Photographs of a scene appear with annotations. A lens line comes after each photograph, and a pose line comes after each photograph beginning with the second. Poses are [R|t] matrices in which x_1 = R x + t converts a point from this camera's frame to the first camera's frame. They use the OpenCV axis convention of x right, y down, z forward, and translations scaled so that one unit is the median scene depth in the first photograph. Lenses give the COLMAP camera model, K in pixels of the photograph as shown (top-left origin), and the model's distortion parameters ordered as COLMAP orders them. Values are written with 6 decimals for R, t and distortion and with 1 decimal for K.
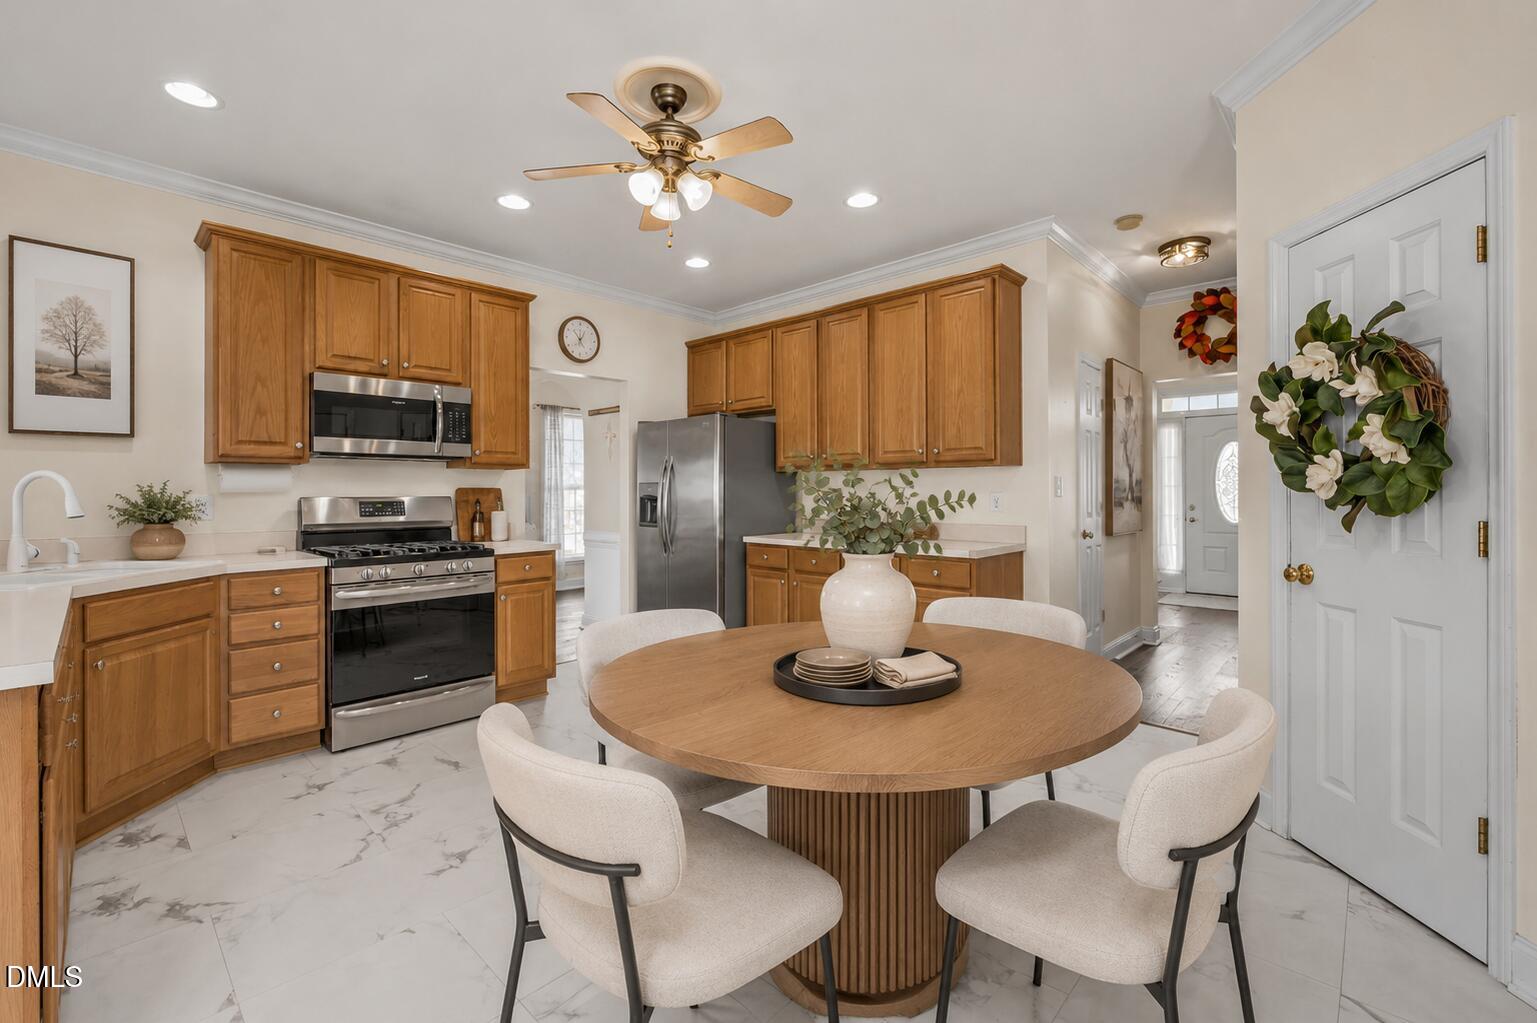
lens RADIAL K [[675.1, 0, 782.7], [0, 675.1, 494.1], [0, 0, 1]] dist [-0.002434, -0.000339]
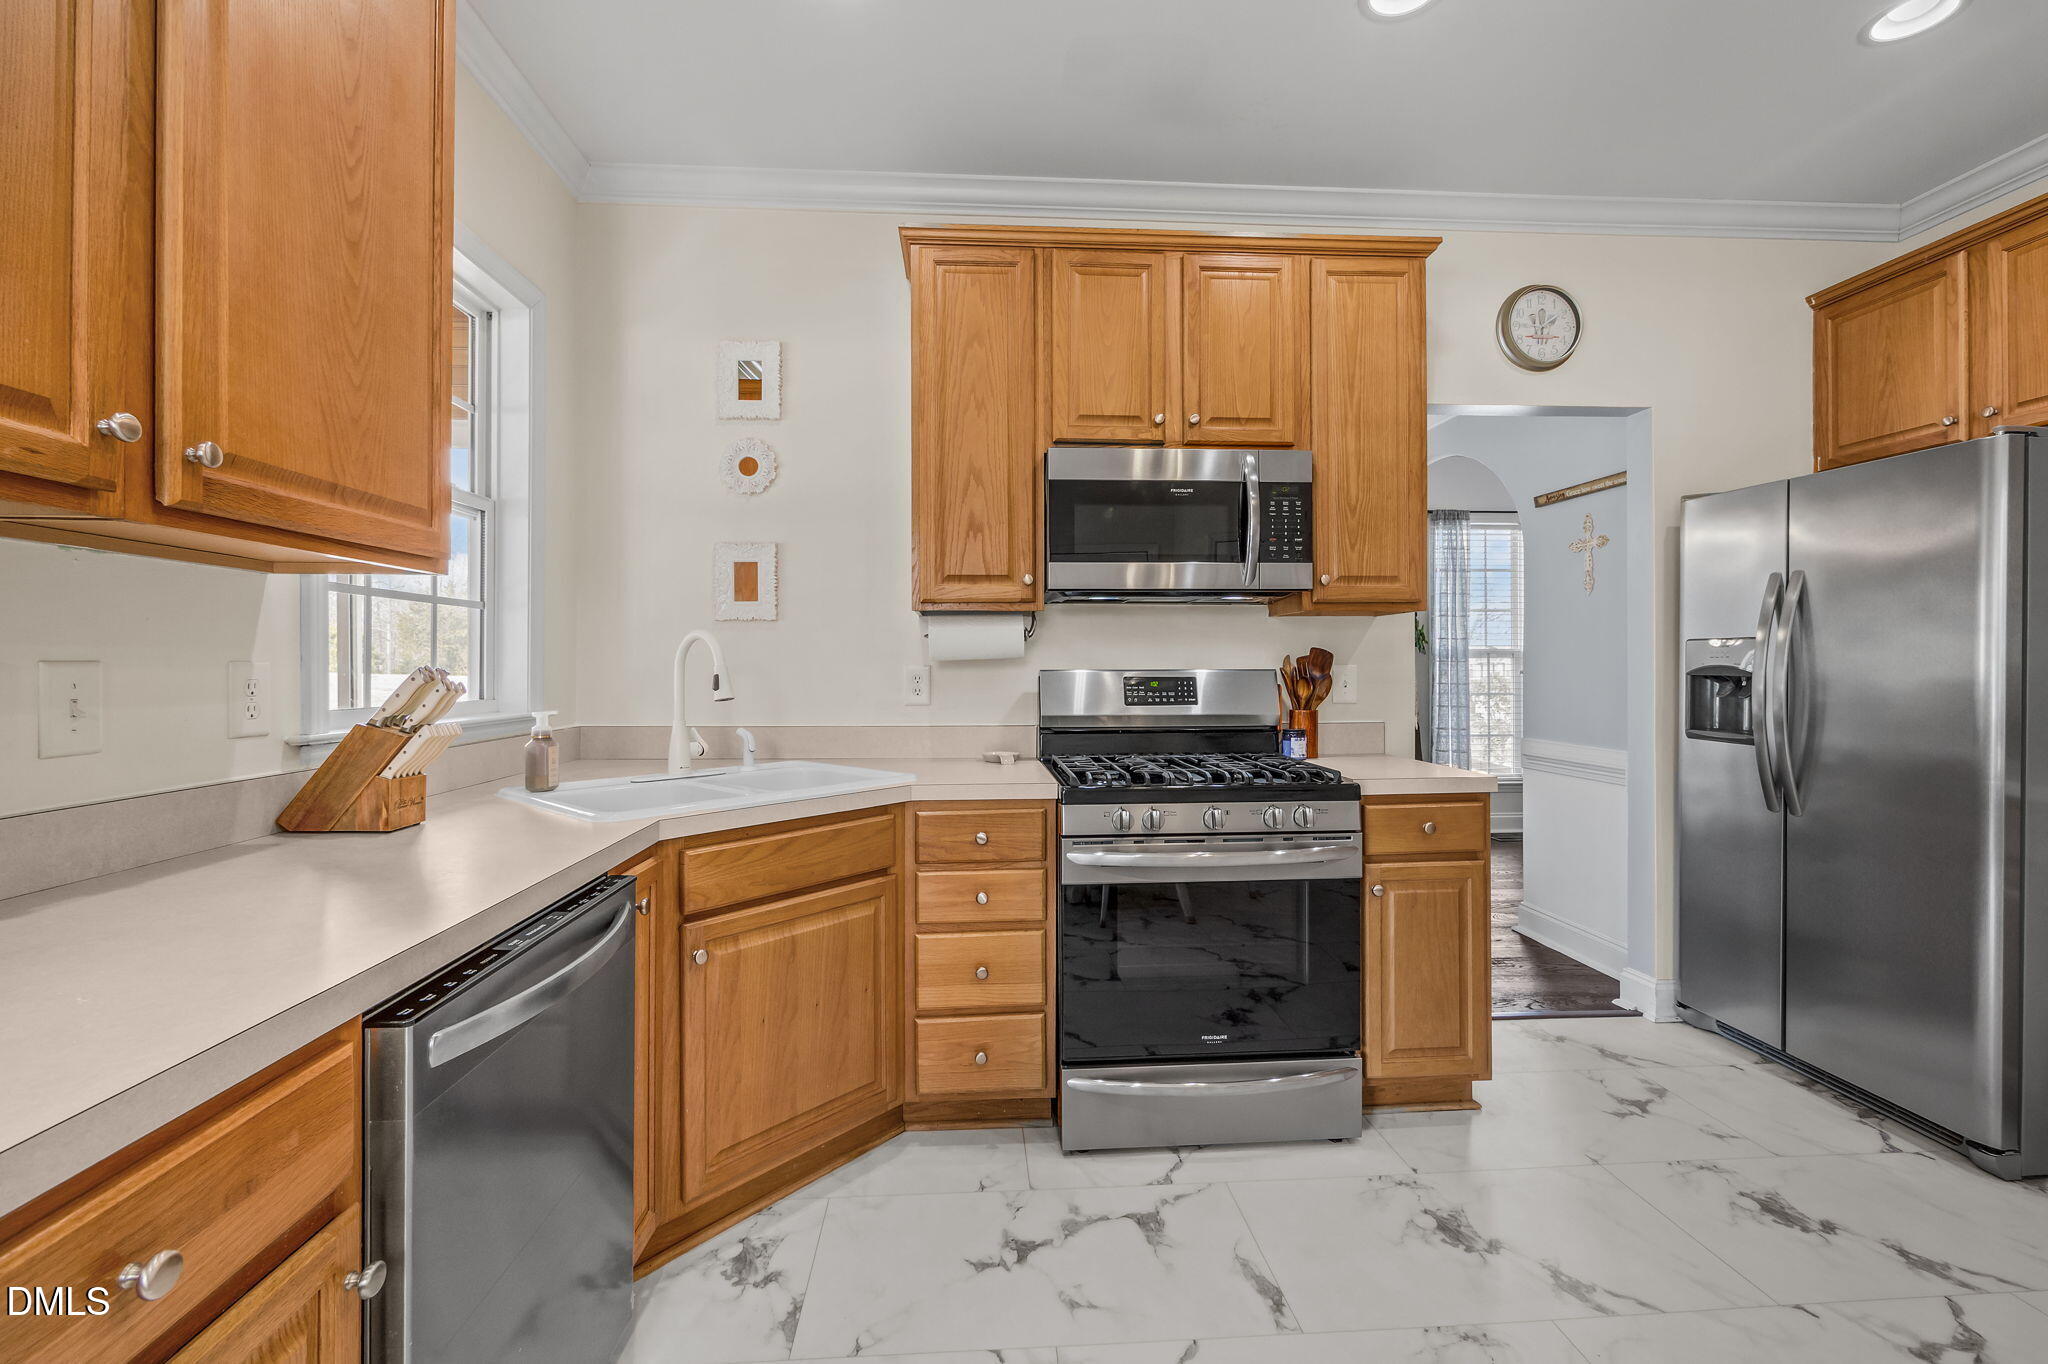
lens RADIAL K [[899.6, 0, 1042.9], [0, 899.6, 658.8], [0, 0, 1]] dist [-0.002434, -0.000339]
pose [[0.742096, -0.007092, -0.670256, -0.179792], [-0.000630, 0.999936, -0.011278, 0.003340], [0.670293, 0.008792, 0.742044, 0.407621]]
